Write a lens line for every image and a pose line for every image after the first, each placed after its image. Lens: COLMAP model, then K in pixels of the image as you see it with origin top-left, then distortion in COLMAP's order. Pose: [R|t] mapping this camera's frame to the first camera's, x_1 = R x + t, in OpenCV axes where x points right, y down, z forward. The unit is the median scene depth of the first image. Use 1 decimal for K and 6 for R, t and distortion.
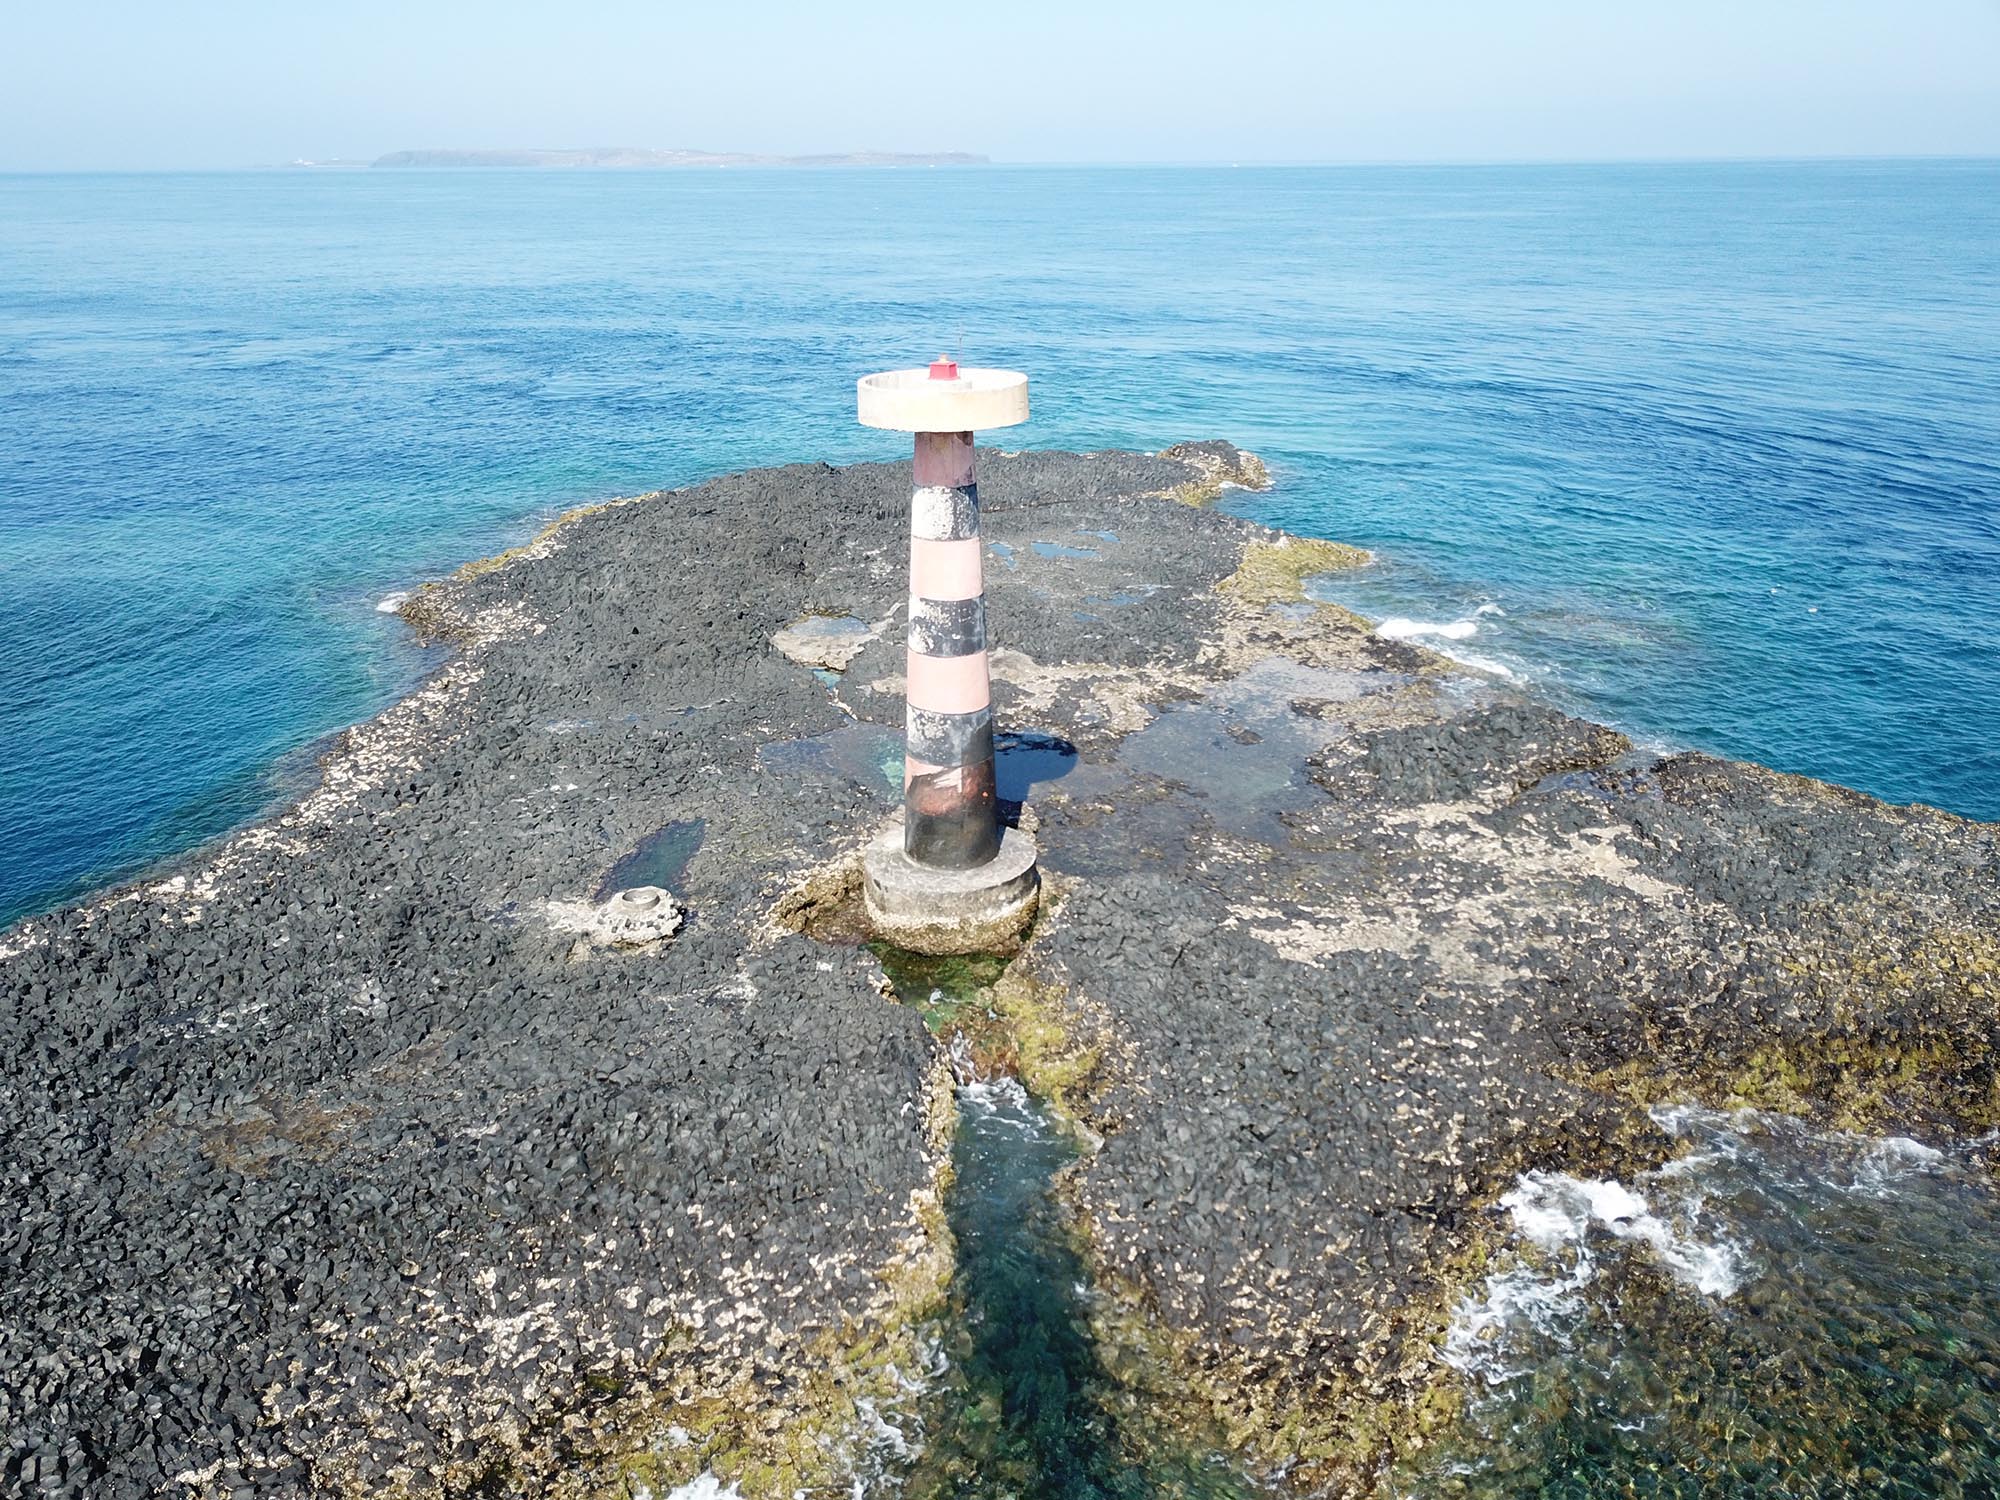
lens RADIAL K [[1518.8, 0, 988.2], [0, 1518.8, 767.0], [0, 0, 1]] dist [0.008310, -0.001098]
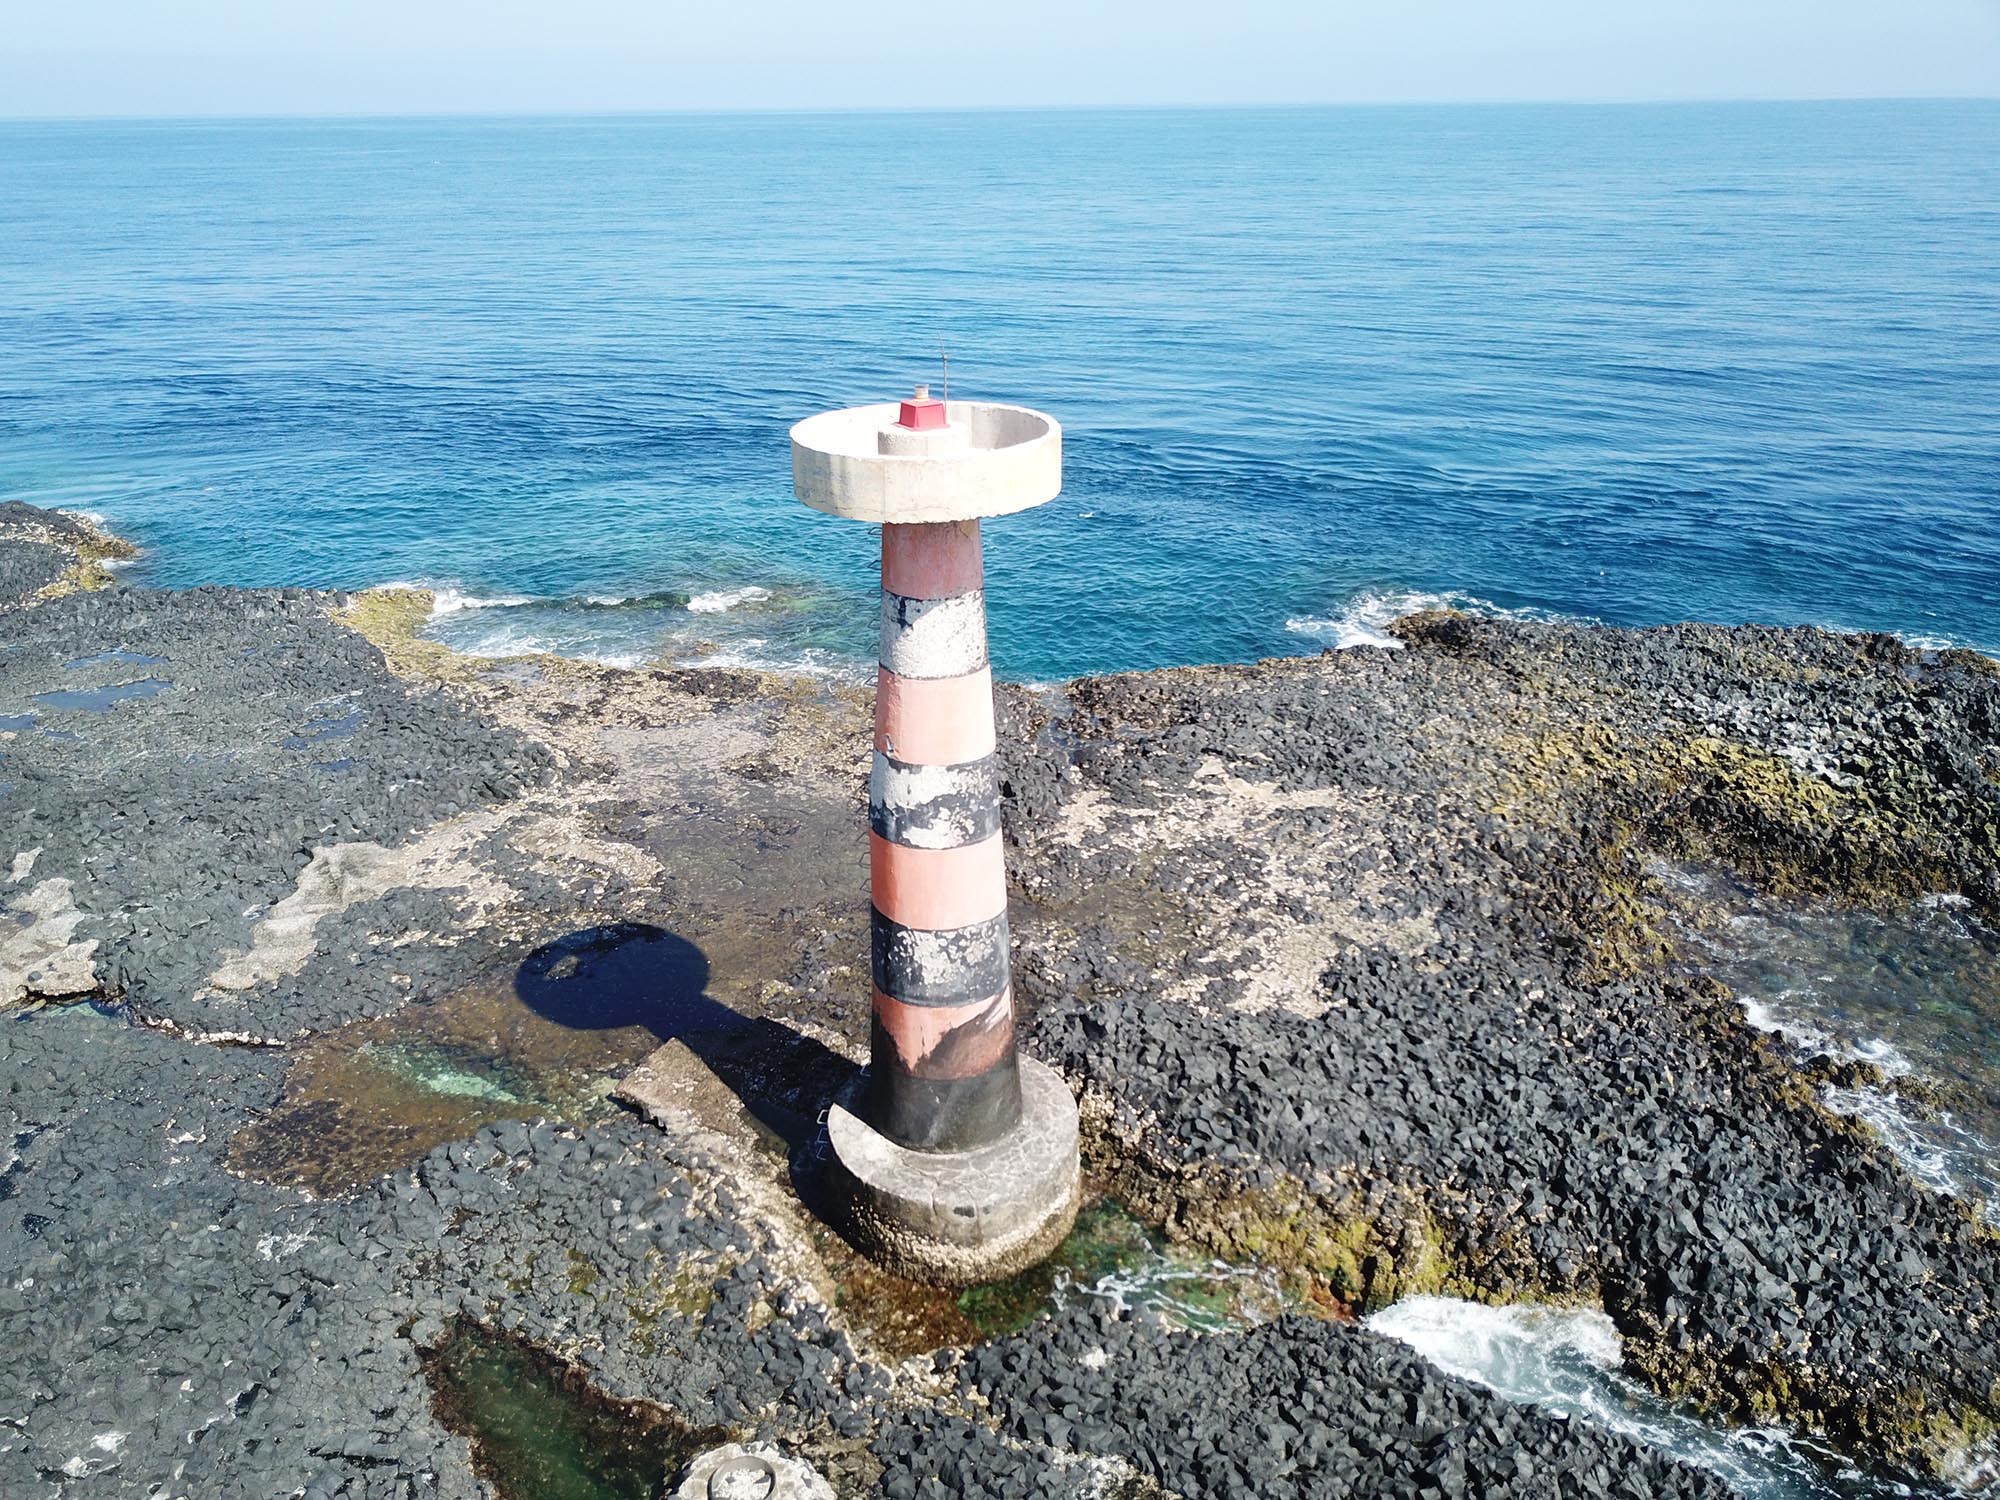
lens RADIAL K [[1553.0, 0, 982.6], [0, 1553.0, 694.7], [0, 0, 1]] dist [0.012866, -0.011002]
pose [[0.539308, -0.301320, 0.786354, -0.529551], [0.320873, 0.936877, 0.138932, -0.220179], [-0.778580, 0.177392, 0.601951, 0.566253]]
